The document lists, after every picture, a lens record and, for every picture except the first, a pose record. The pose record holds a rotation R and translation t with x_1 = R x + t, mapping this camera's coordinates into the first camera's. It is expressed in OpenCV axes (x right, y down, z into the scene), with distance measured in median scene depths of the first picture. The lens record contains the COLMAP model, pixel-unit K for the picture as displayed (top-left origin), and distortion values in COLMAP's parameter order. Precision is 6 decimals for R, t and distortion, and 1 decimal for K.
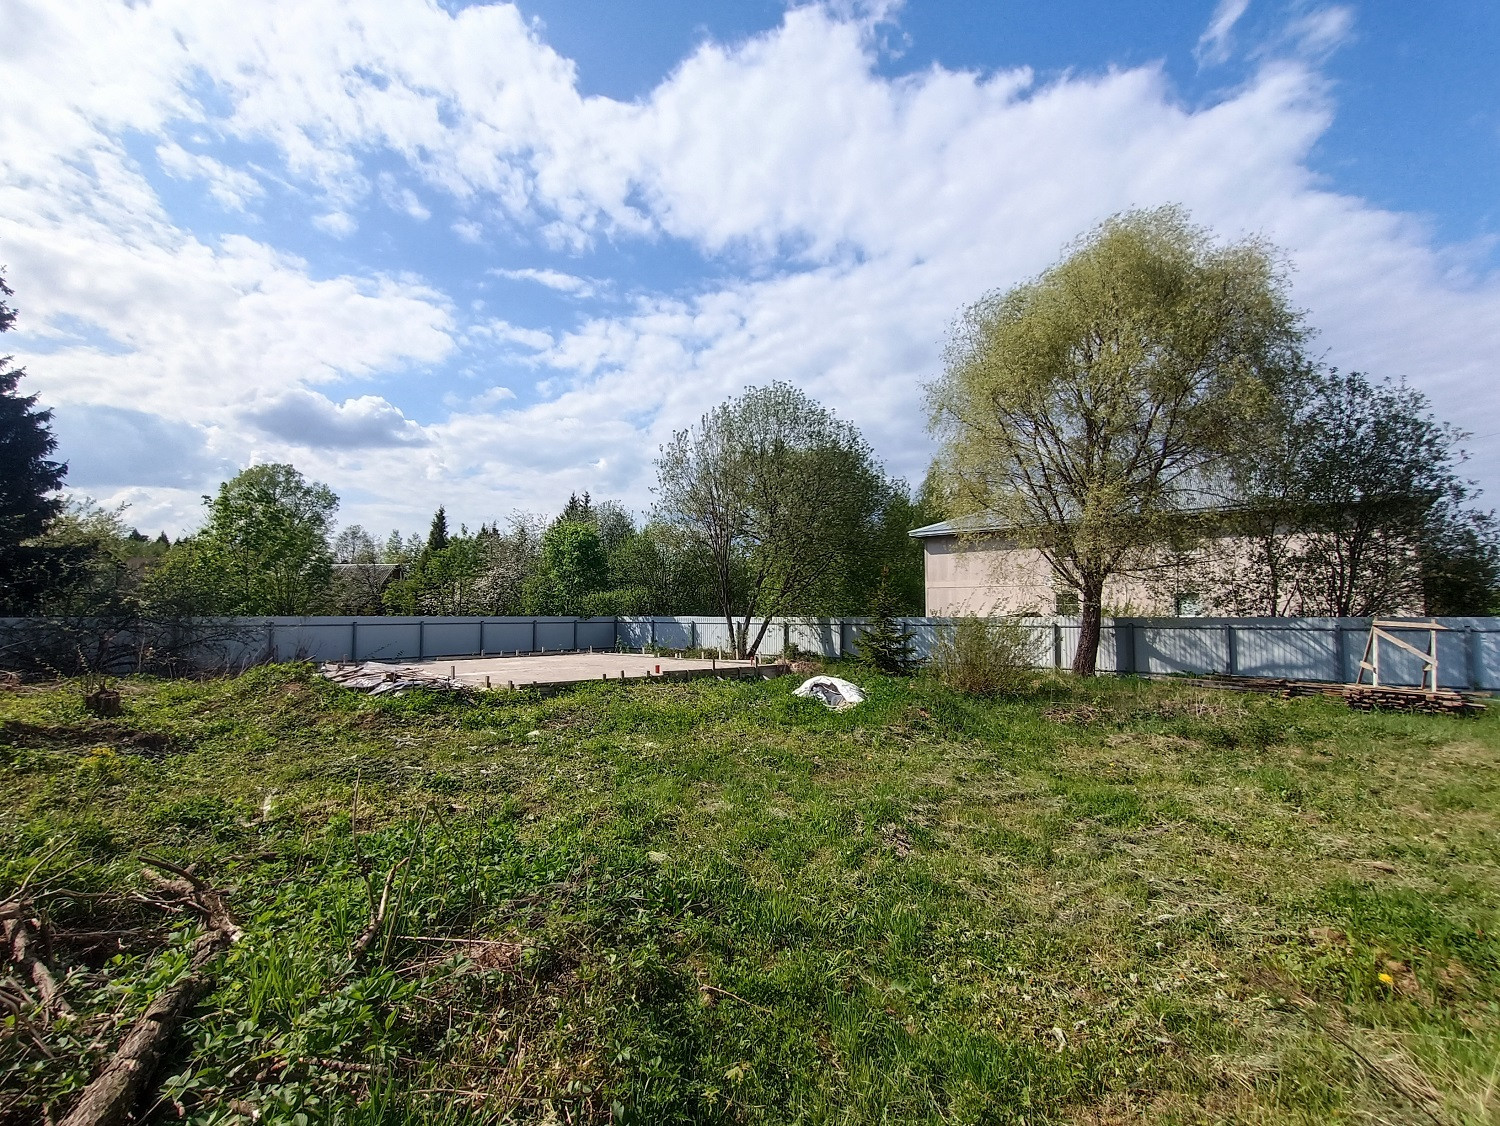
lens RADIAL K [[683.3, 0, 743.2], [0, 683.3, 567.3], [0, 0, 1]] dist [-0.002213, 0.001791]
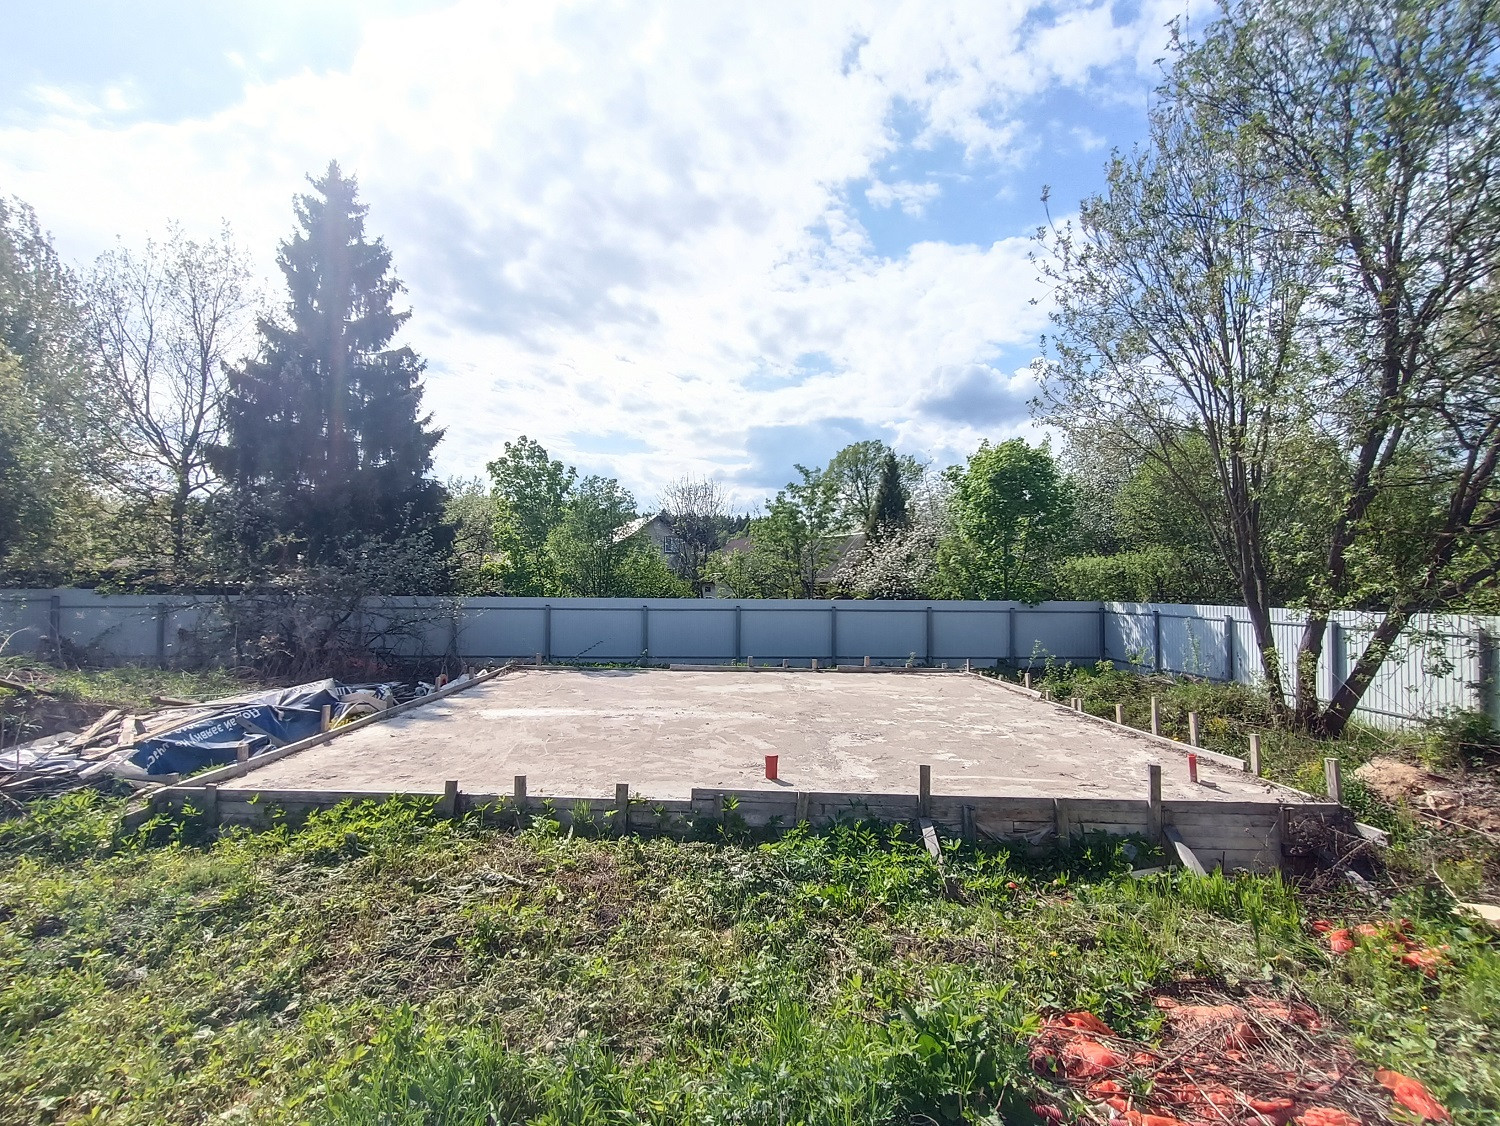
lens RADIAL K [[754.4, 0, 779.9], [0, 754.4, 575.5], [0, 0, 1]] dist [-0.002087, -0.001843]
pose [[0.638127, -0.016706, -0.769750, 0.143697], [0.046227, 0.998792, 0.016645, 0.039079], [0.768542, -0.046205, 0.638129, 0.559726]]
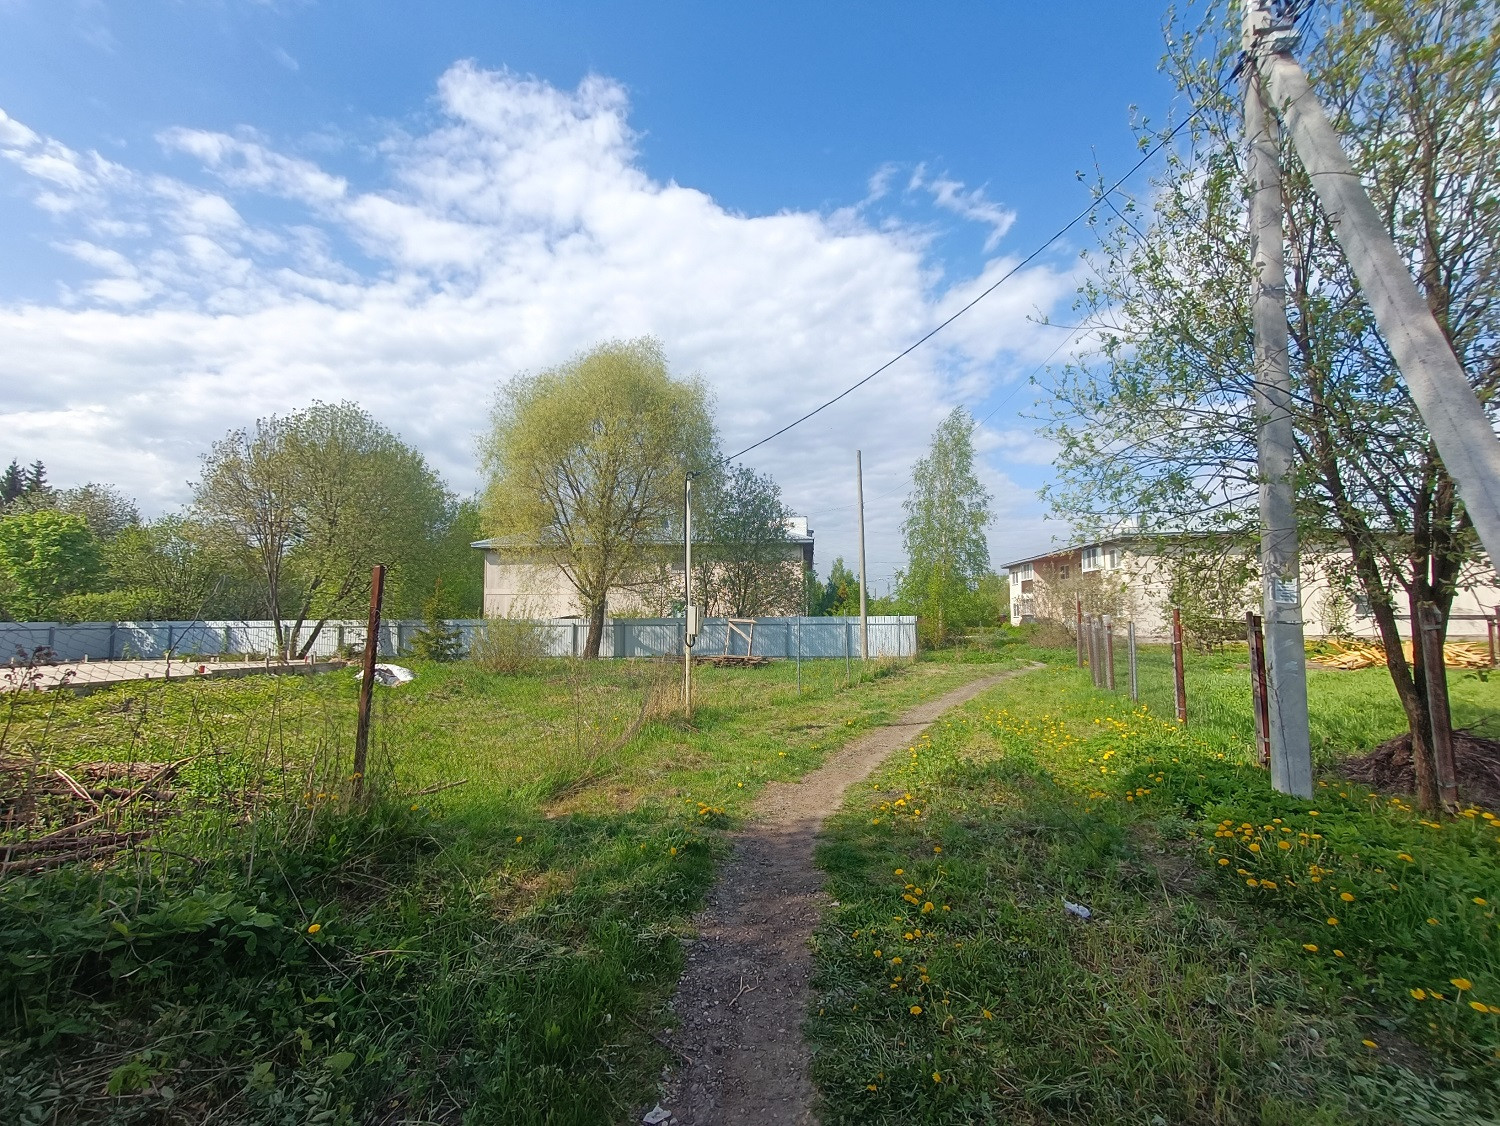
lens RADIAL K [[683.3, 0, 740.2], [0, 683.3, 578.0], [0, 0, 1]] dist [-0.002213, 0.001791]
pose [[0.824223, 0.027268, 0.565608, -0.026916], [-0.032204, 0.999481, -0.001256, -0.011497], [-0.565348, -0.017180, 0.824673, -0.224167]]
